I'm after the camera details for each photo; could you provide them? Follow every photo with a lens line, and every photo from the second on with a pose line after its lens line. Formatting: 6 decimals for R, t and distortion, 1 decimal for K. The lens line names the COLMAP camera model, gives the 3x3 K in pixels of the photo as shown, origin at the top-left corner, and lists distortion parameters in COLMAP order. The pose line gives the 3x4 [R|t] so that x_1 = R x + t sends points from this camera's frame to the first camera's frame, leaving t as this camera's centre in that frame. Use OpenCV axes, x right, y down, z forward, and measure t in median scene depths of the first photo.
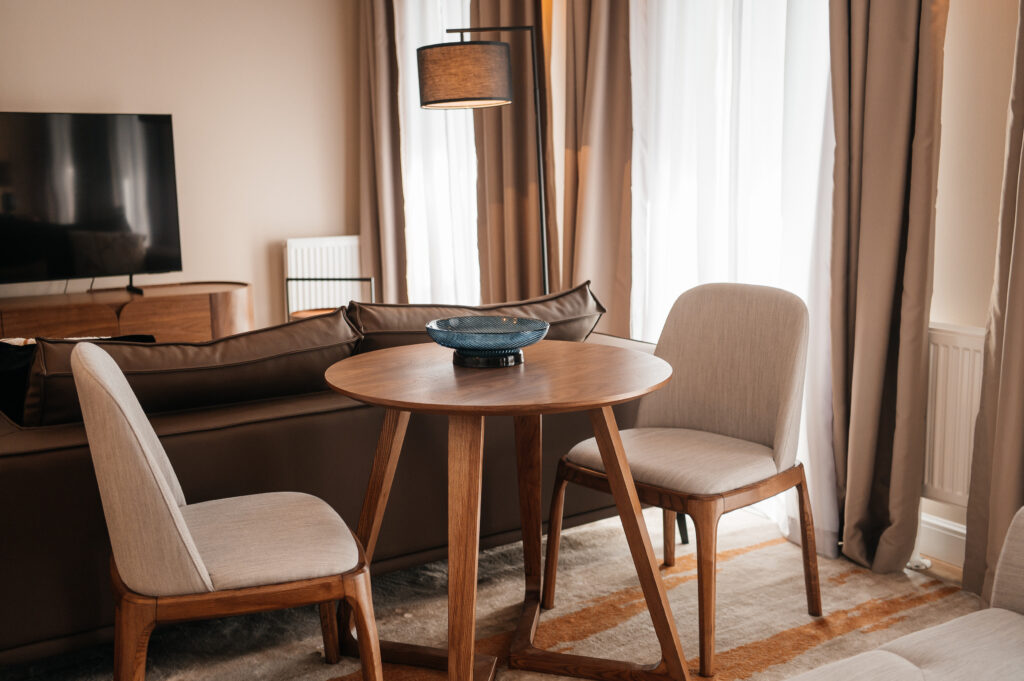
lens RADIAL K [[1185.9, 0, 512.0], [0, 1185.9, 340.5], [0, 0, 1]] dist [0.114354, 0.010192]
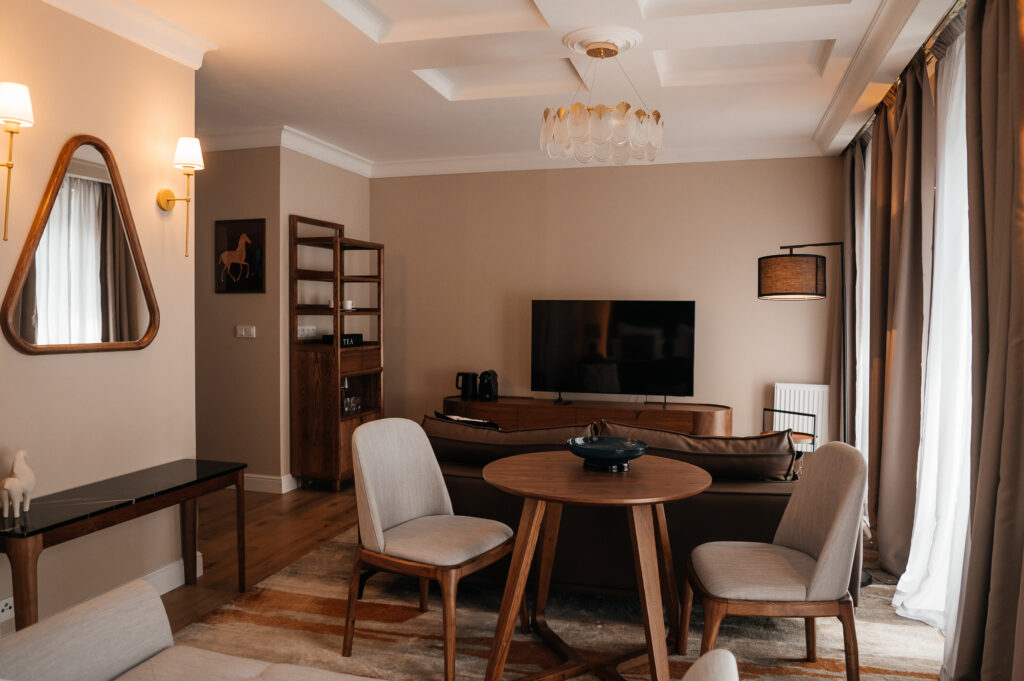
lens RADIAL K [[768.7, 0, 512.0], [0, 768.7, 340.5], [0, 0, 1]] dist [-0.084350, -0.002136]
pose [[0.666245, 0.052508, -0.743882, 0.429435], [-0.146428, 0.987310, -0.061456, -0.044416], [0.731216, 0.149870, 0.665479, 0.168695]]
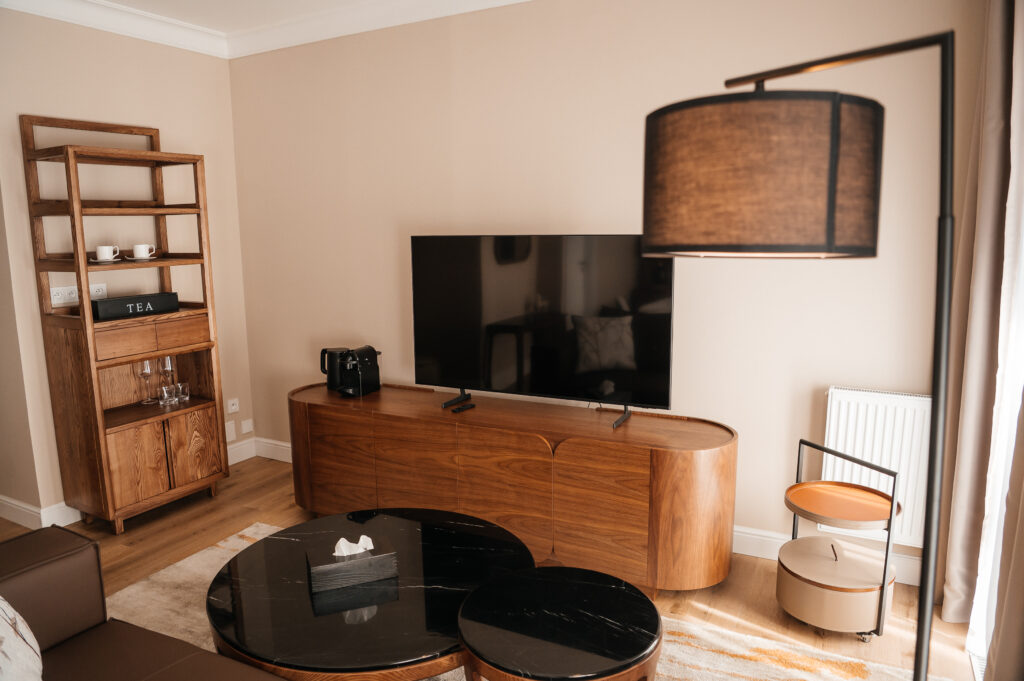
lens RADIAL K [[702.7, 0, 512.0], [0, 702.7, 340.5], [0, 0, 1]] dist [-0.055411, 0.000173]
pose [[0.507733, 0.150475, -0.848272, 0.132013], [-0.143154, 0.985676, 0.089164, -0.184155], [0.849538, 0.076162, 0.522001, 0.832324]]
